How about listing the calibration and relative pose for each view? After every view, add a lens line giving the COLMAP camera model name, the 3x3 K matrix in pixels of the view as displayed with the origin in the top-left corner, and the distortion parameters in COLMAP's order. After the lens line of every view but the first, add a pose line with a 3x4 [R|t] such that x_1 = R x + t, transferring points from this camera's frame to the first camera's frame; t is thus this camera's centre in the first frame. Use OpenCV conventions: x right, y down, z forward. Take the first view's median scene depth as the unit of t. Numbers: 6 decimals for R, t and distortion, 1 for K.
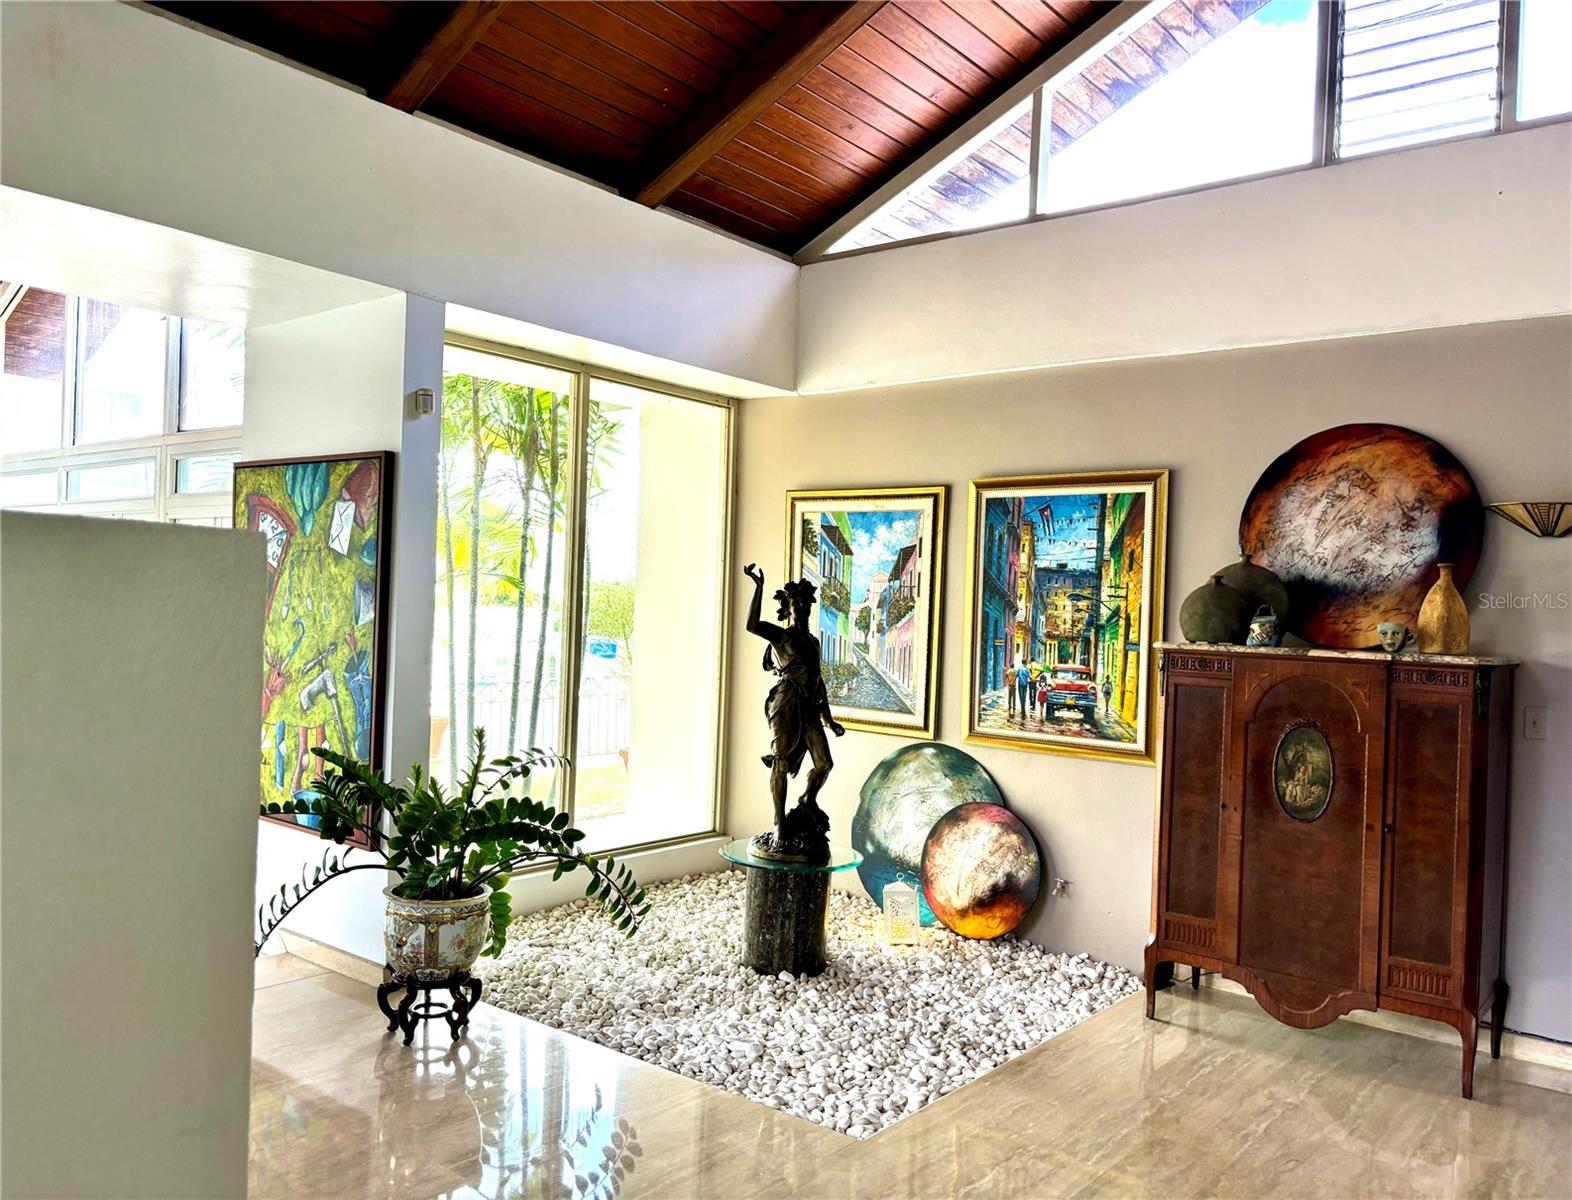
lens RADIAL K [[1192.1, 0, 791.1], [0, 1192.1, 609.8], [0, 0, 1]] dist [0.008407, -0.026783]
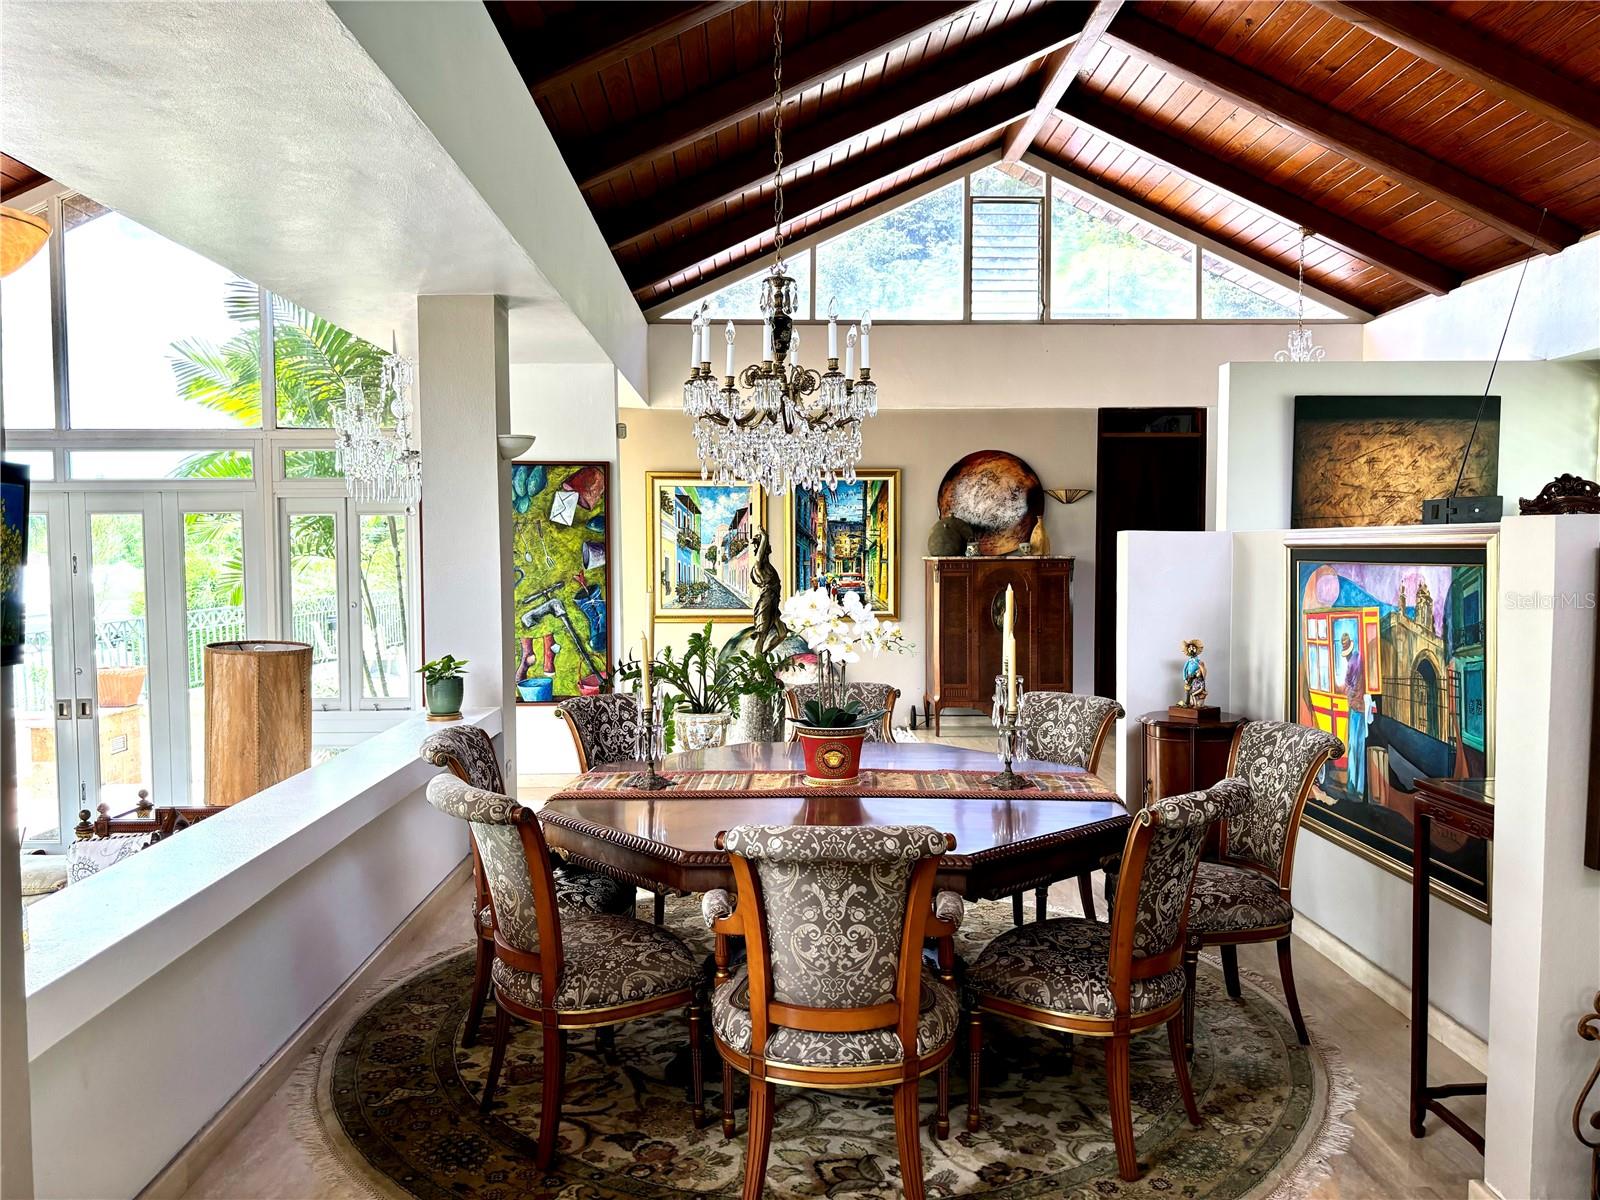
lens RADIAL K [[1218.1, 0, 802.8], [0, 1218.1, 613.1], [0, 0, 1]] dist [0.056215, -0.053766]
pose [[0.752232, -0.075372, 0.654573, -1.086650], [0.034404, 0.996574, 0.075216, -0.036971], [-0.658000, -0.034060, 0.752248, -0.384649]]
